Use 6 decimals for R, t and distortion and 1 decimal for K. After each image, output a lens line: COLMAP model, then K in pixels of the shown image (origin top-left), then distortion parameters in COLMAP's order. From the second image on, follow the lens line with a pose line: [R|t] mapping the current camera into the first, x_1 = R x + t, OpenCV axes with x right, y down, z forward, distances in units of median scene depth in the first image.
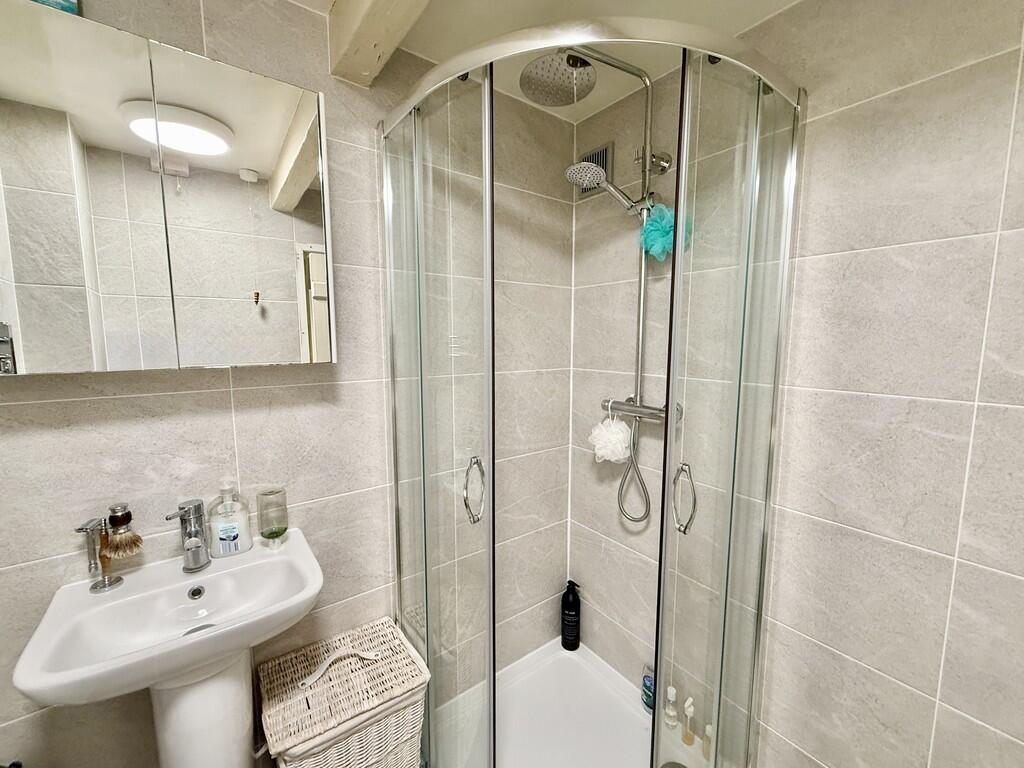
lens RADIAL K [[413.3, 0, 508.3], [0, 413.3, 386.4], [0, 0, 1]] dist [0.000969, 0.000042]
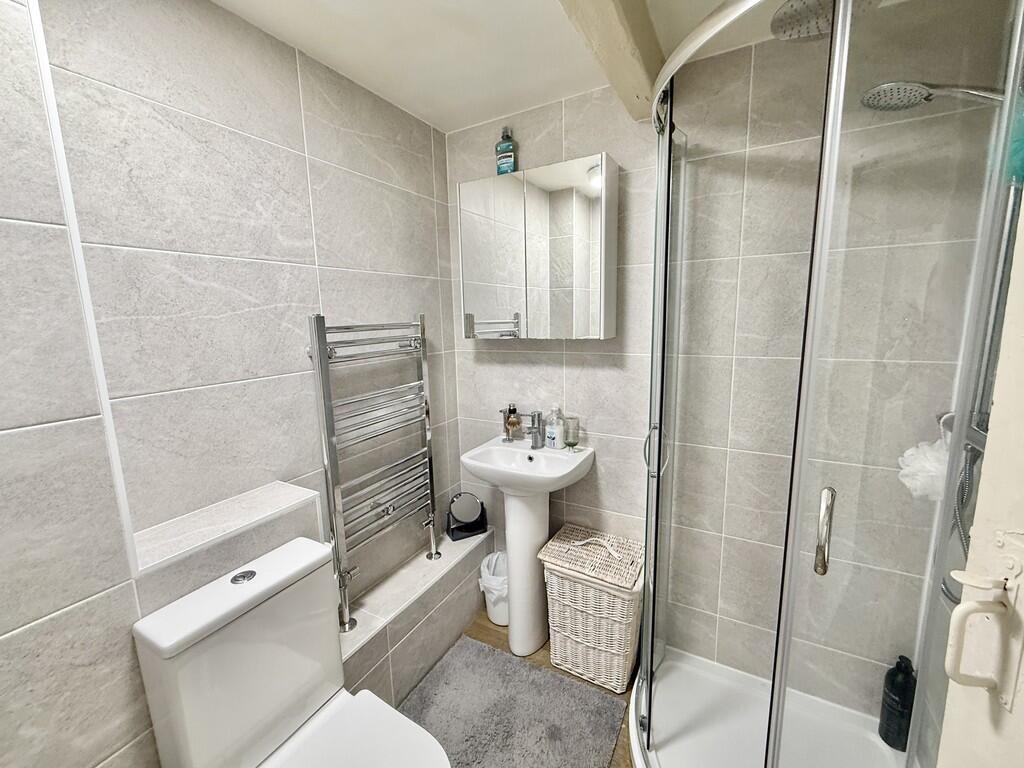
lens RADIAL K [[426.1, 0, 512.0], [0, 426.1, 384.0], [0, 0, 1]] dist [-0.000962, -0.000201]
pose [[0.393704, 0.142105, -0.908187, 0.822409], [-0.082480, 0.989455, 0.119066, -0.055734], [0.915529, 0.028030, 0.401273, 0.117074]]
